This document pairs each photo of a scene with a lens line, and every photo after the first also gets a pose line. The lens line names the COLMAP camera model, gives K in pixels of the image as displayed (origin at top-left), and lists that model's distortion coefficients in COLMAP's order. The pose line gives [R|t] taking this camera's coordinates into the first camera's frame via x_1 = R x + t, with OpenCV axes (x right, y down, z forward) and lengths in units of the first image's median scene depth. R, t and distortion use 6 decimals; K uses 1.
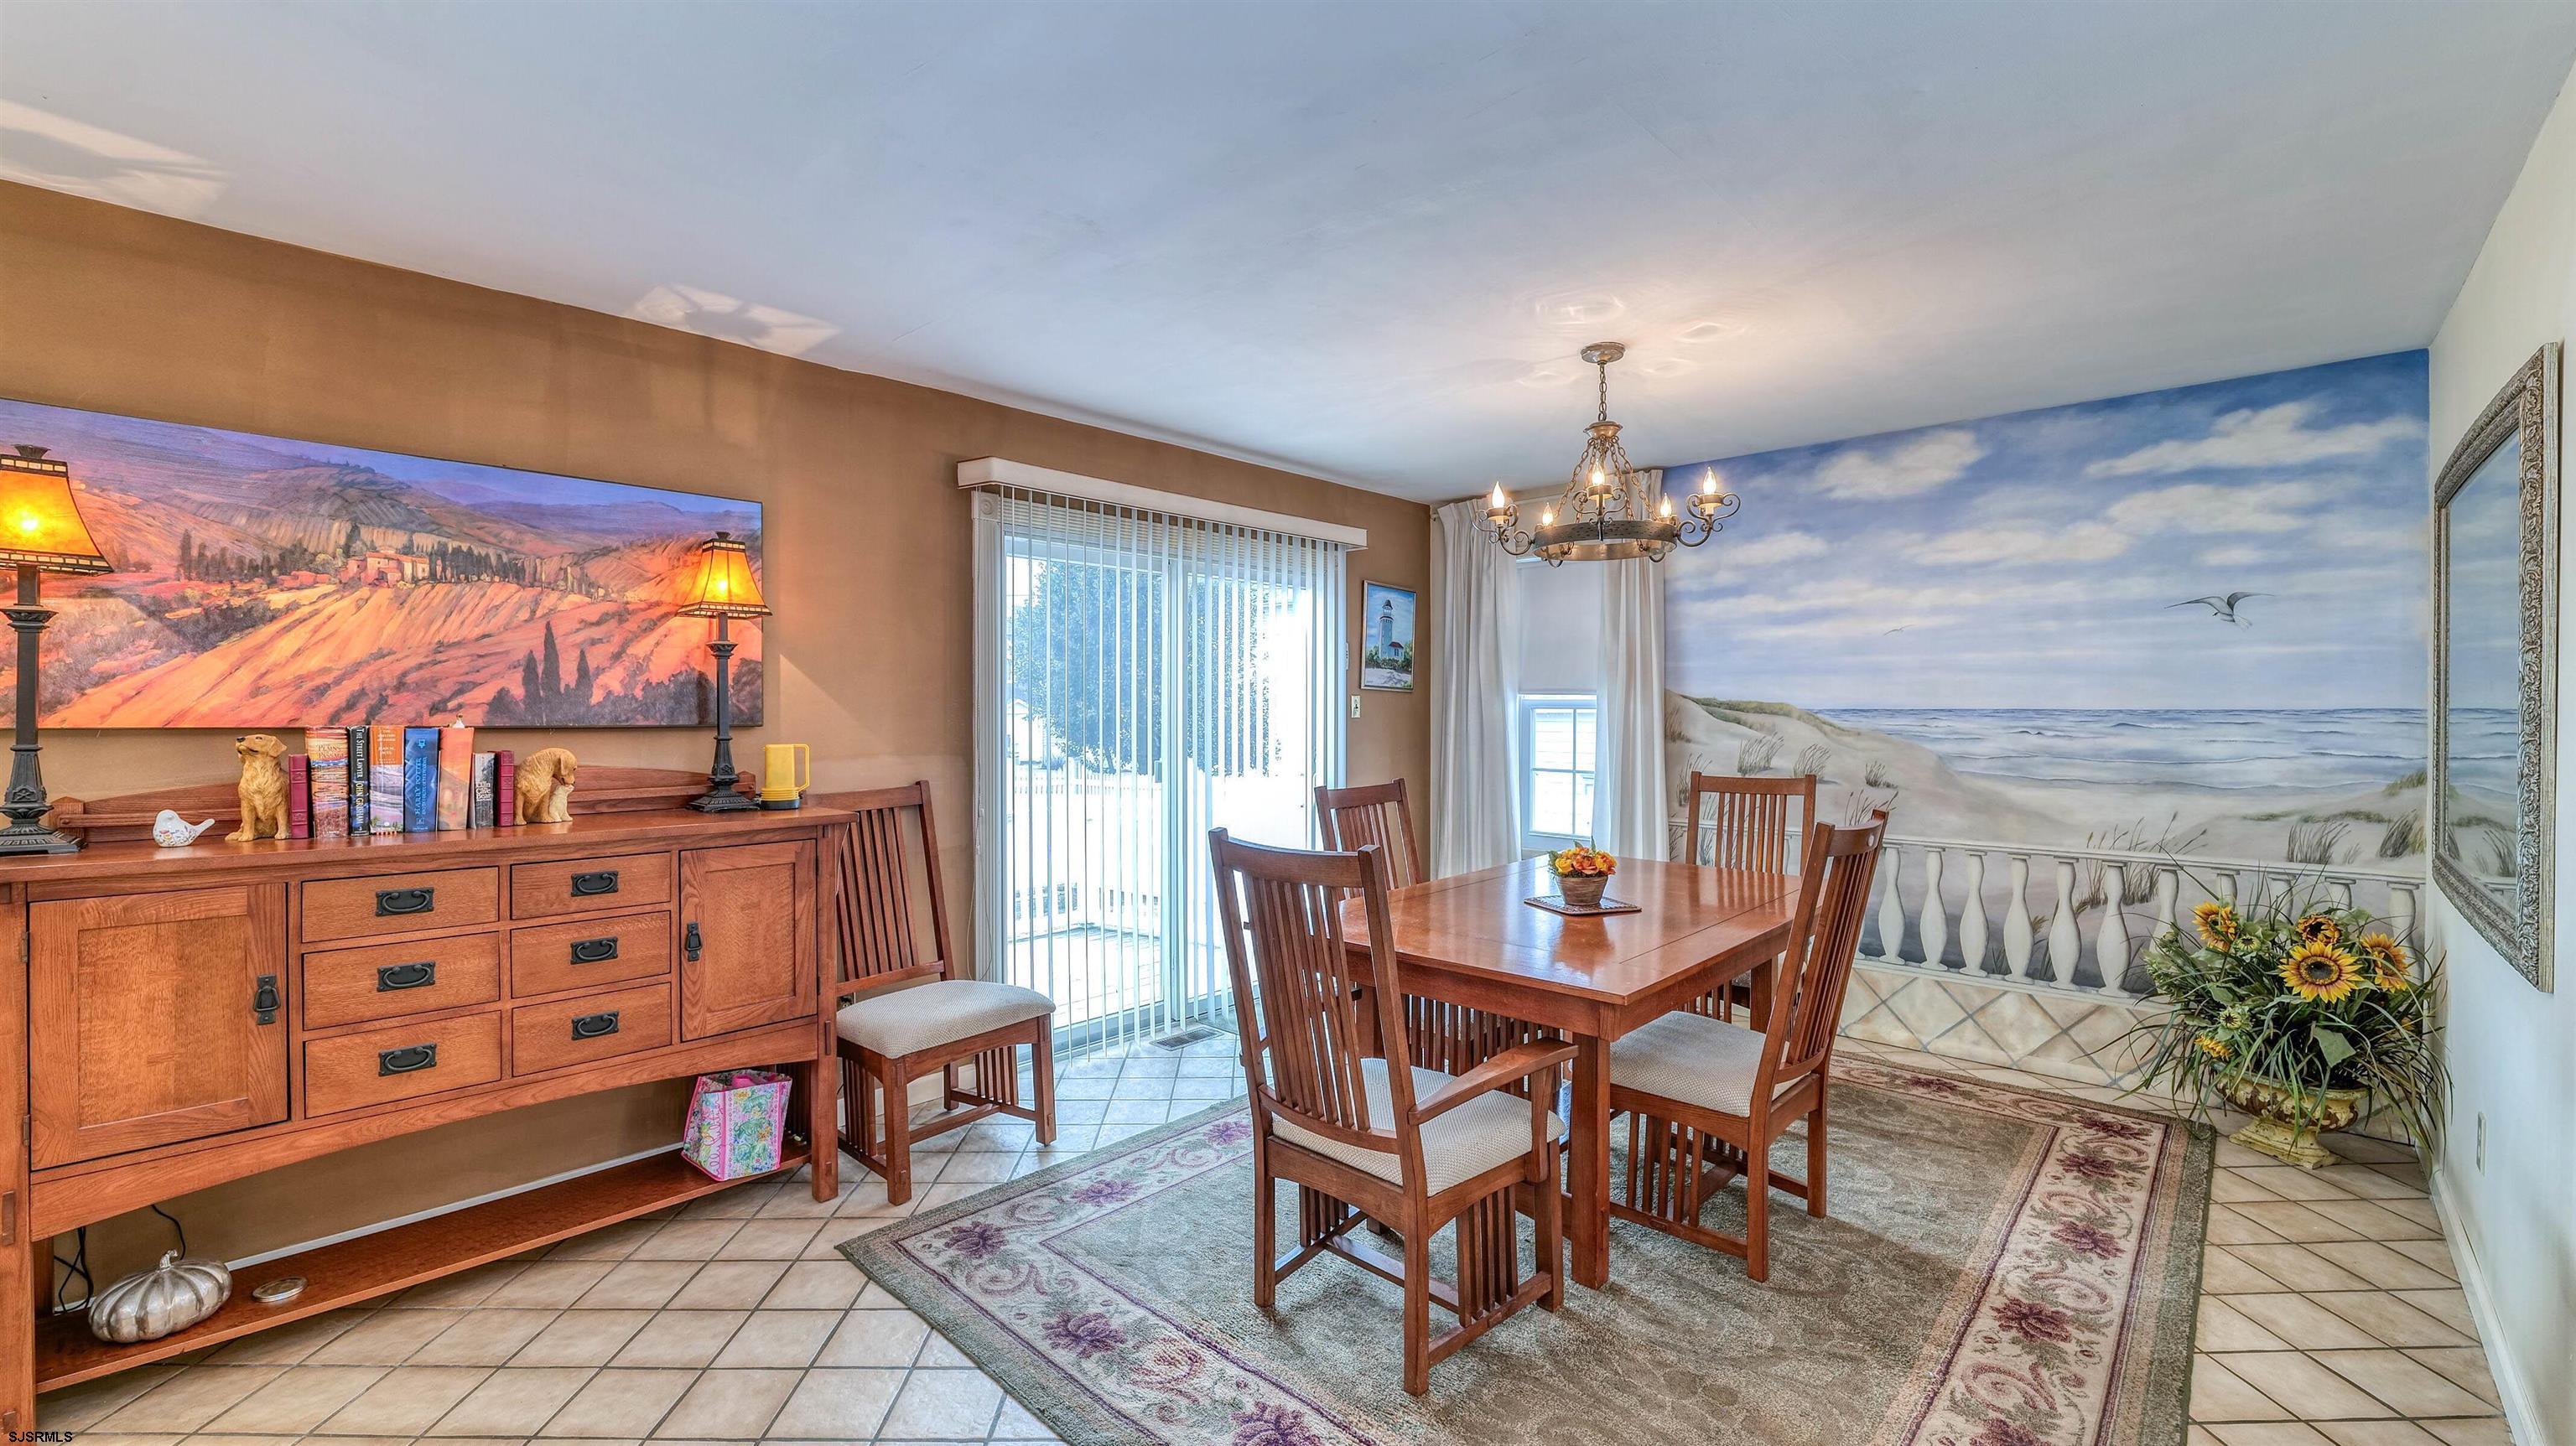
lens RADIAL K [[1041.5, 0, 1277.5], [0, 1041.5, 723.6], [0, 0, 1]] dist [-0.013376, -0.000273]
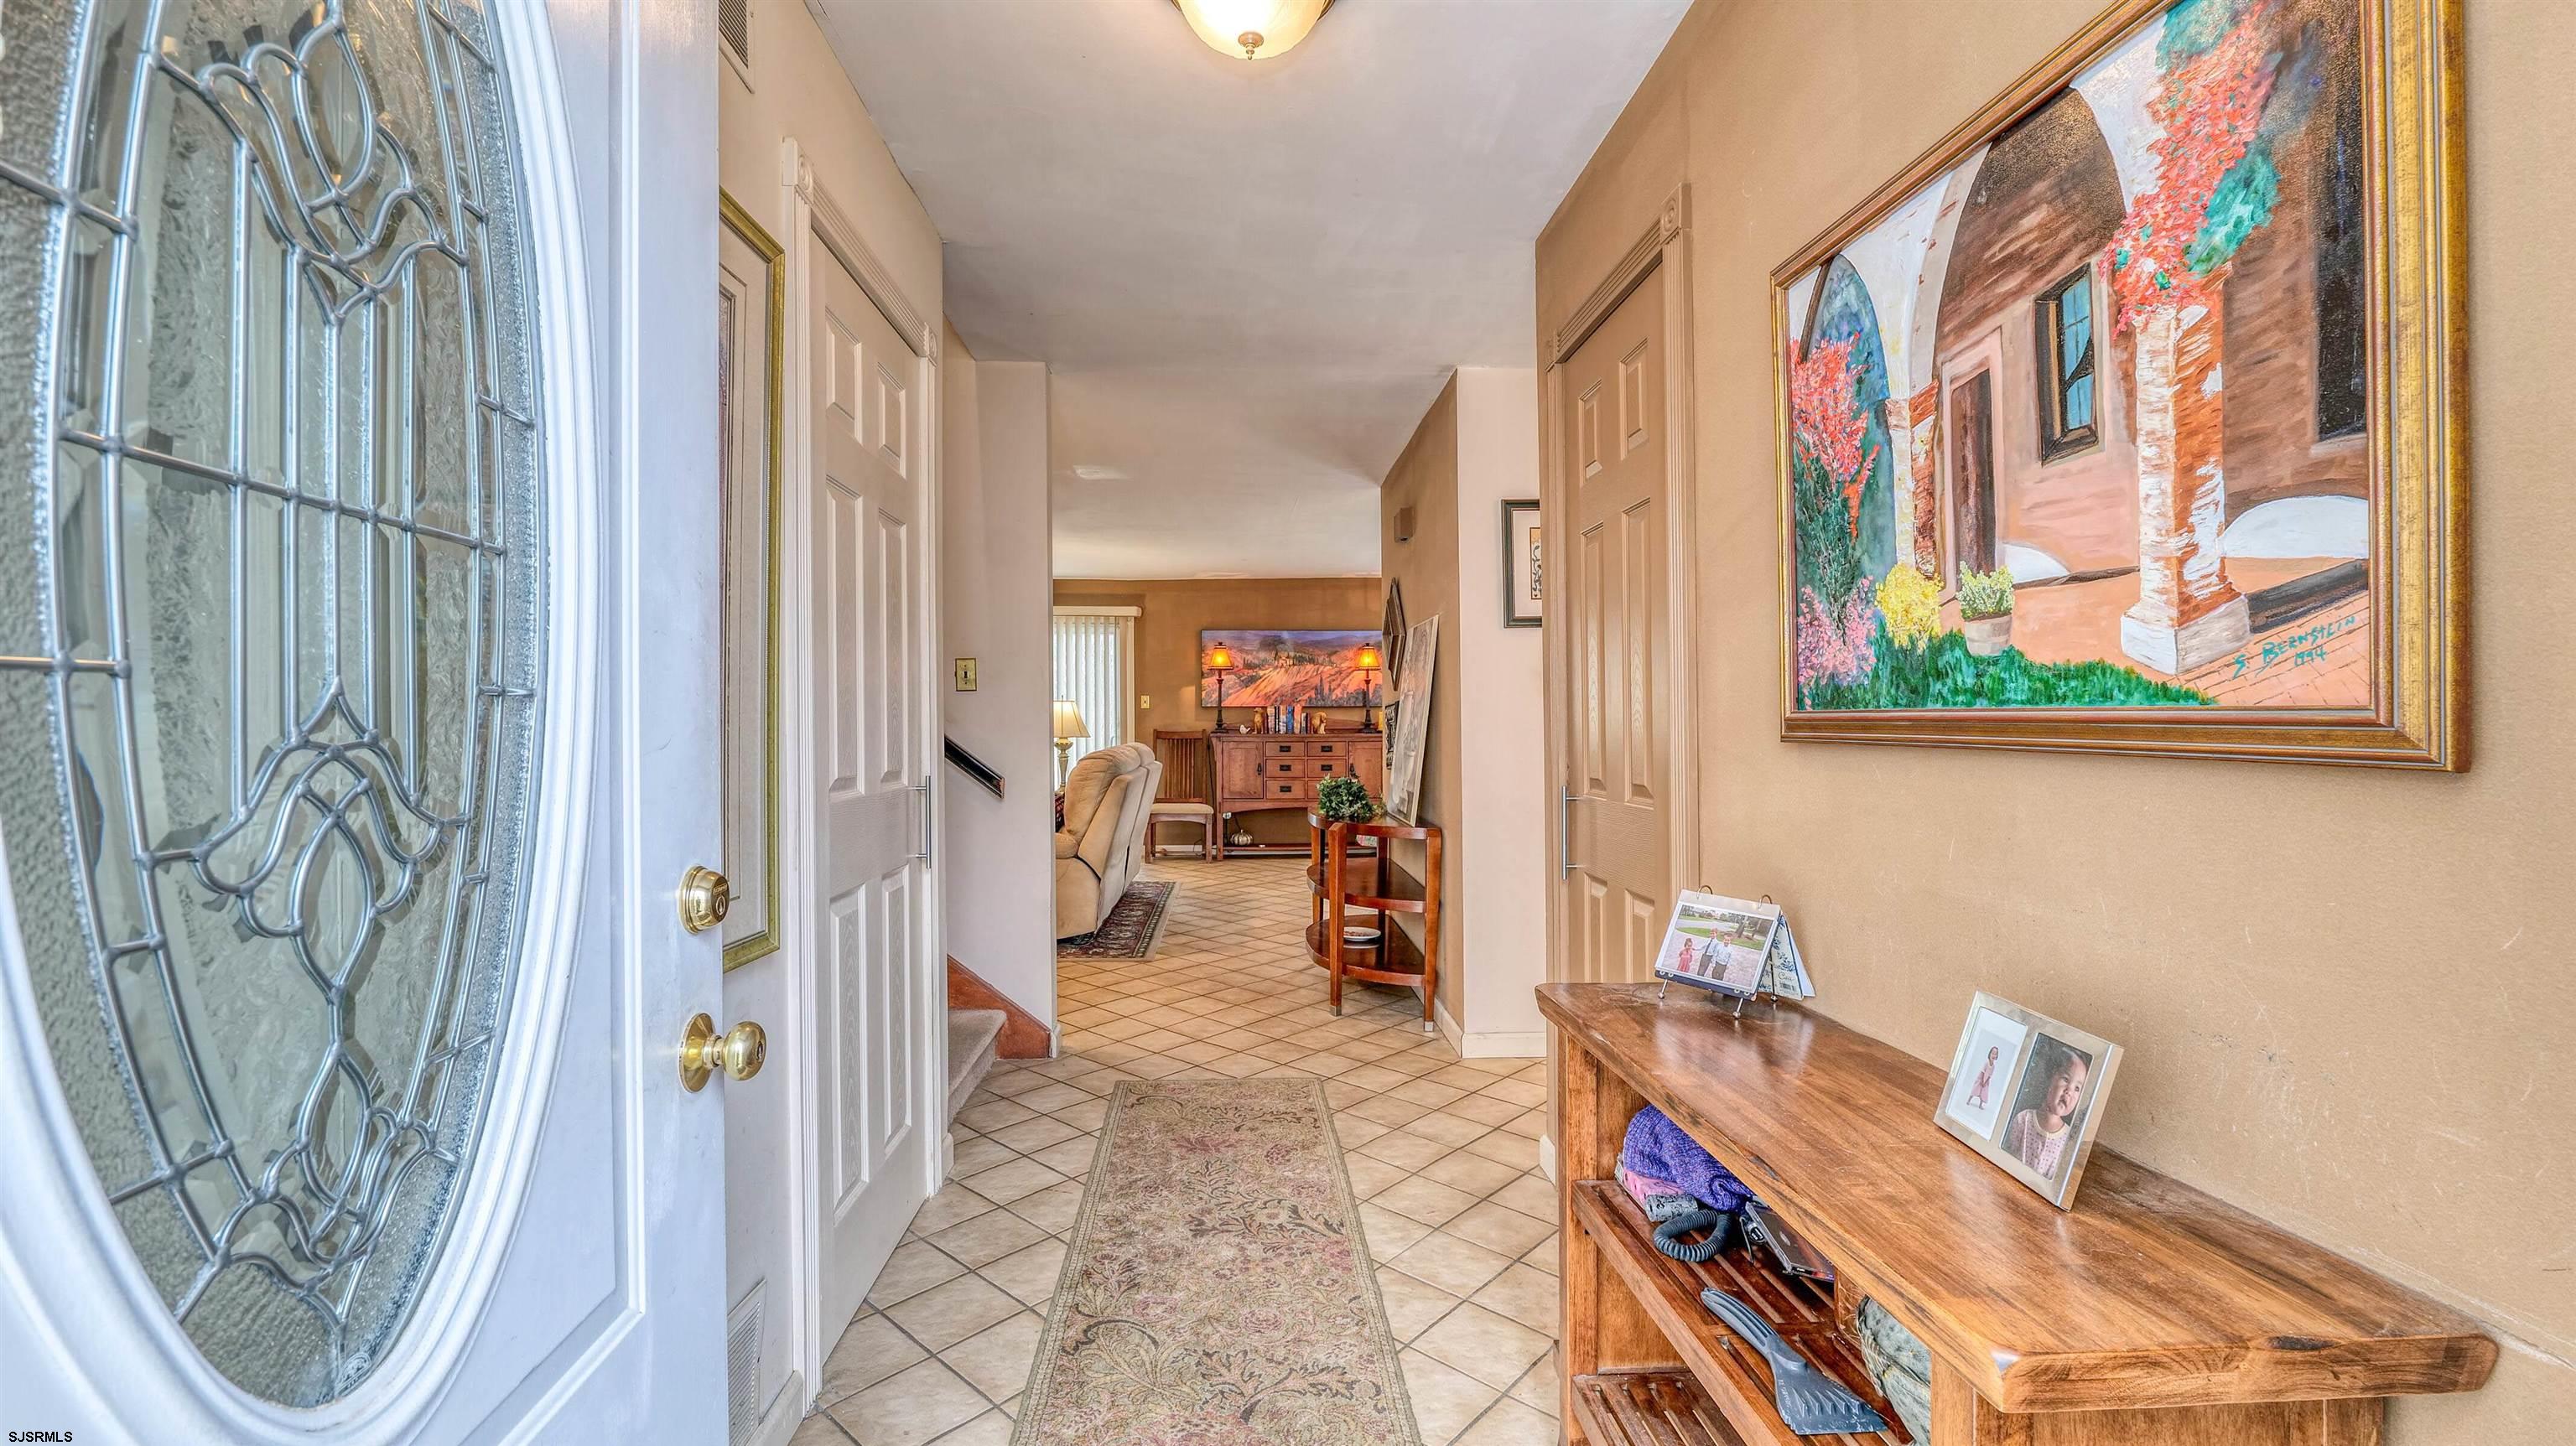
lens RADIAL K [[1041.5, 0, 1284.0], [0, 1041.5, 725.2], [0, 0, 1]] dist [-0.013376, -0.000273]
pose [[0.736223, -0.010037, -0.676664, 1.087205], [0.000112, 0.999892, -0.014710, 0.082903], [0.676739, 0.010754, 0.736145, -1.140387]]
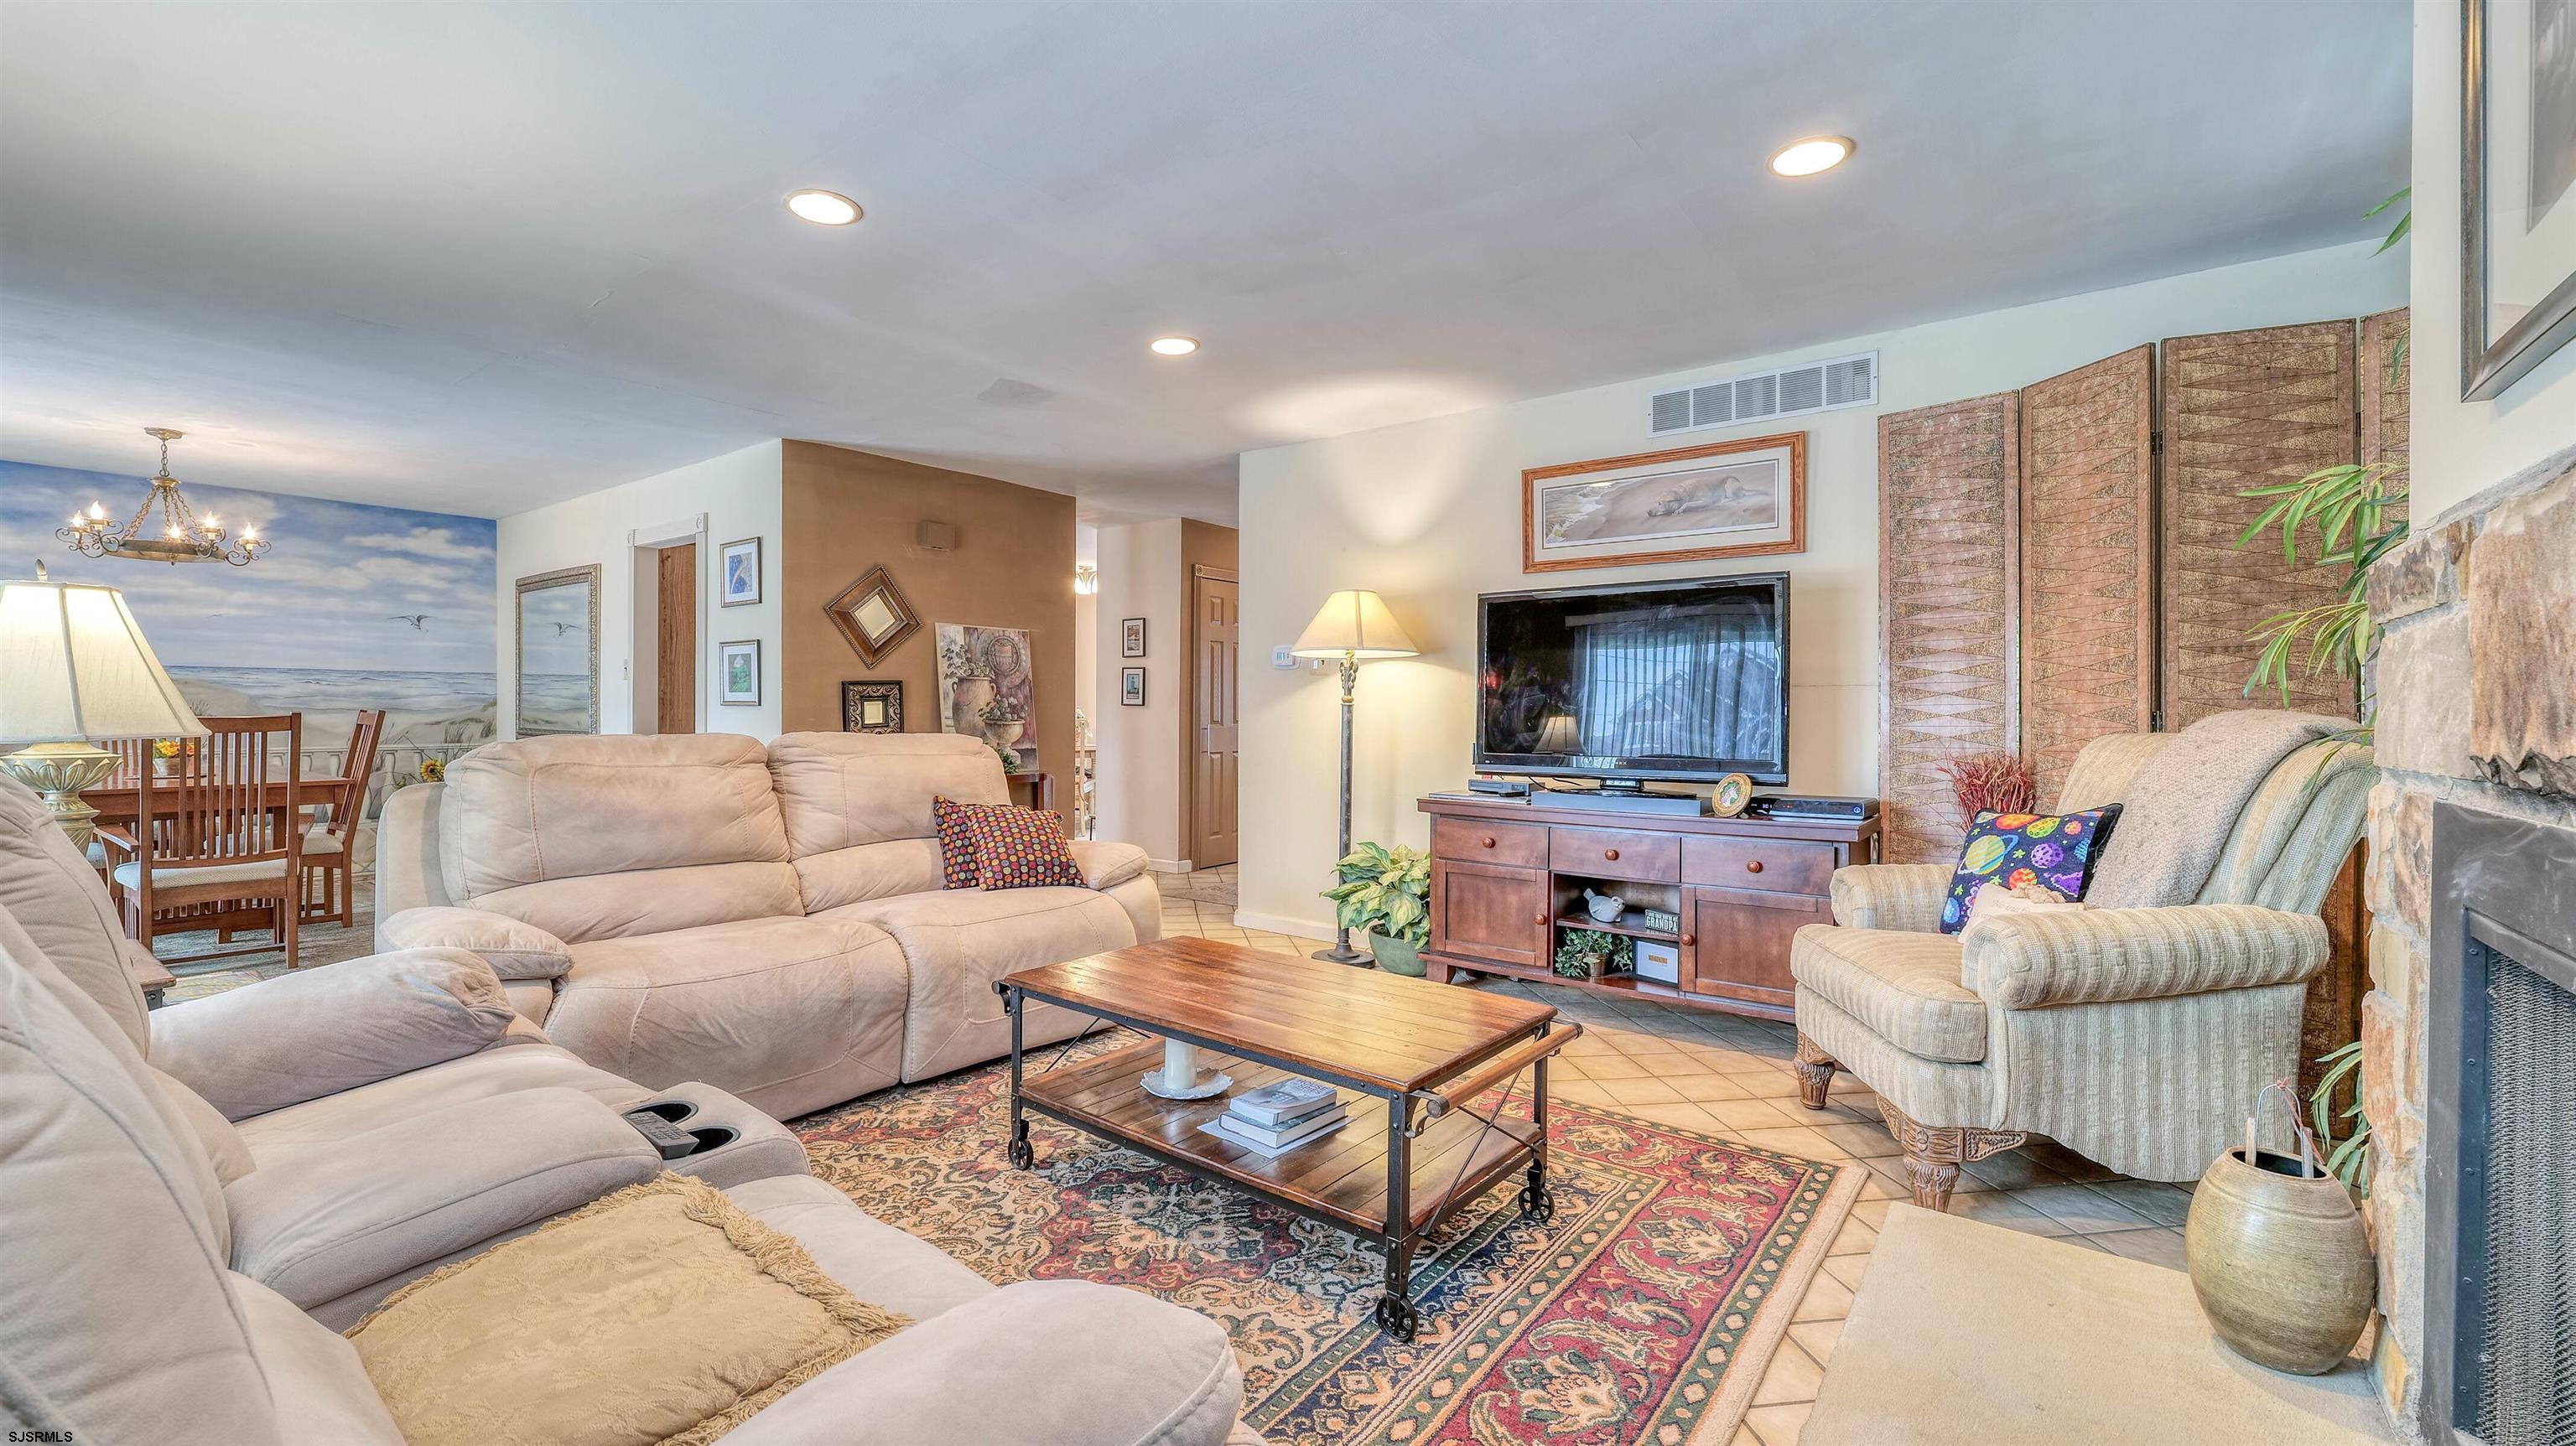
lens RADIAL K [[1041.5, 0, 1271.8], [0, 1041.5, 720.7], [0, 0, 1]] dist [-0.013376, -0.000273]
pose [[-0.099697, -0.013723, 0.994923, -1.383078], [0.007024, 0.999870, 0.014495, 0.070924], [-0.994993, 0.008433, -0.099587, -0.521263]]
